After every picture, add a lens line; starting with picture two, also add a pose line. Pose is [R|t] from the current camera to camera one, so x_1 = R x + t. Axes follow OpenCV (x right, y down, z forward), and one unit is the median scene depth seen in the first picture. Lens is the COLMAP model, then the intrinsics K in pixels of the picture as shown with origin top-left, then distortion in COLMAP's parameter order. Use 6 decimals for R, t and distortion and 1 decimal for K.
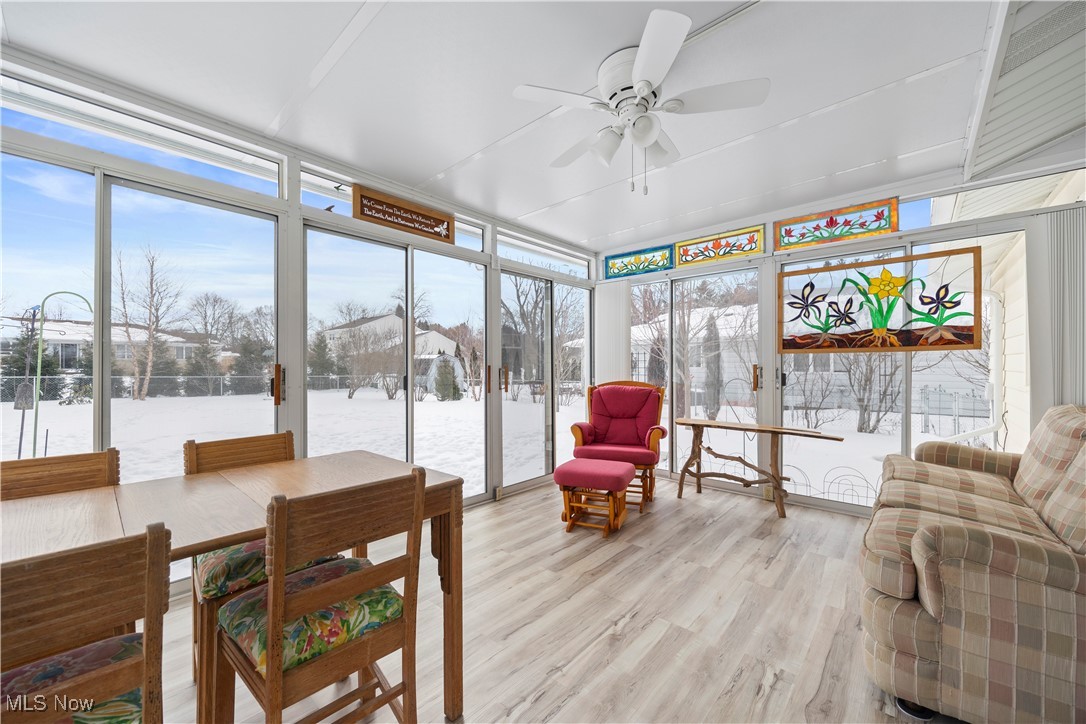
lens RADIAL K [[422.5, 0, 546.9], [0, 422.5, 366.0], [0, 0, 1]] dist [-0.003211, -0.000042]
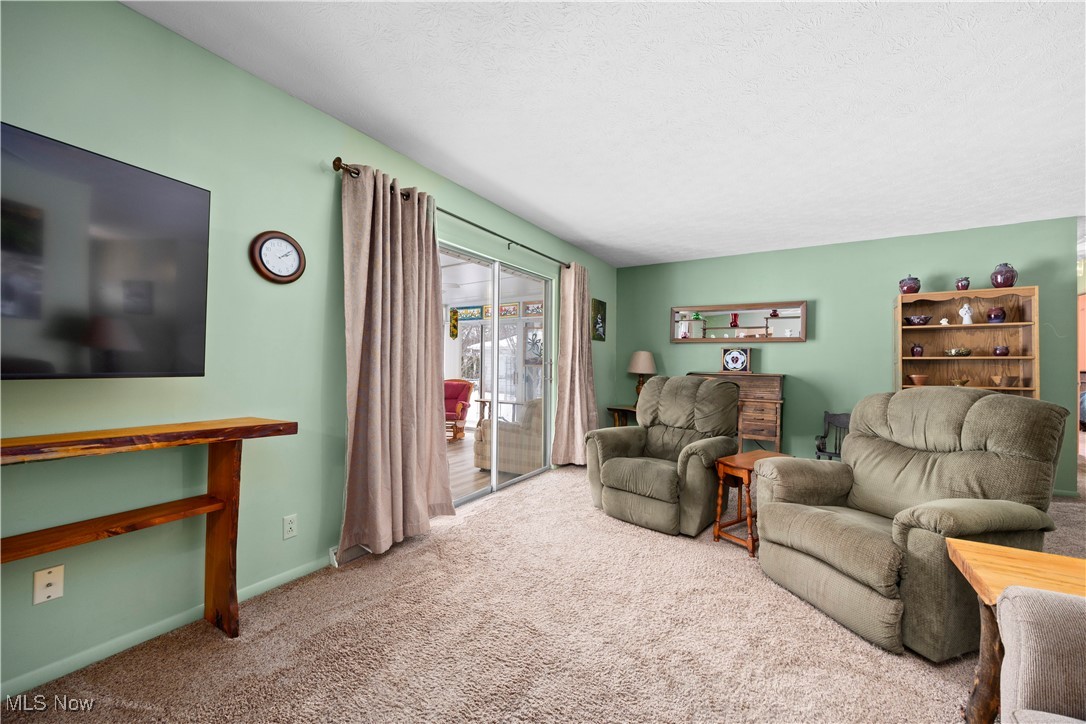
lens RADIAL K [[422.5, 0, 542.1], [0, 422.5, 362.8], [0, 0, 1]] dist [-0.003211, -0.000042]
pose [[0.985554, 0.009263, 0.169108, 0.285940], [-0.010112, 0.999940, 0.004162, -0.056136], [-0.169059, -0.005812, 0.985589, -1.029630]]
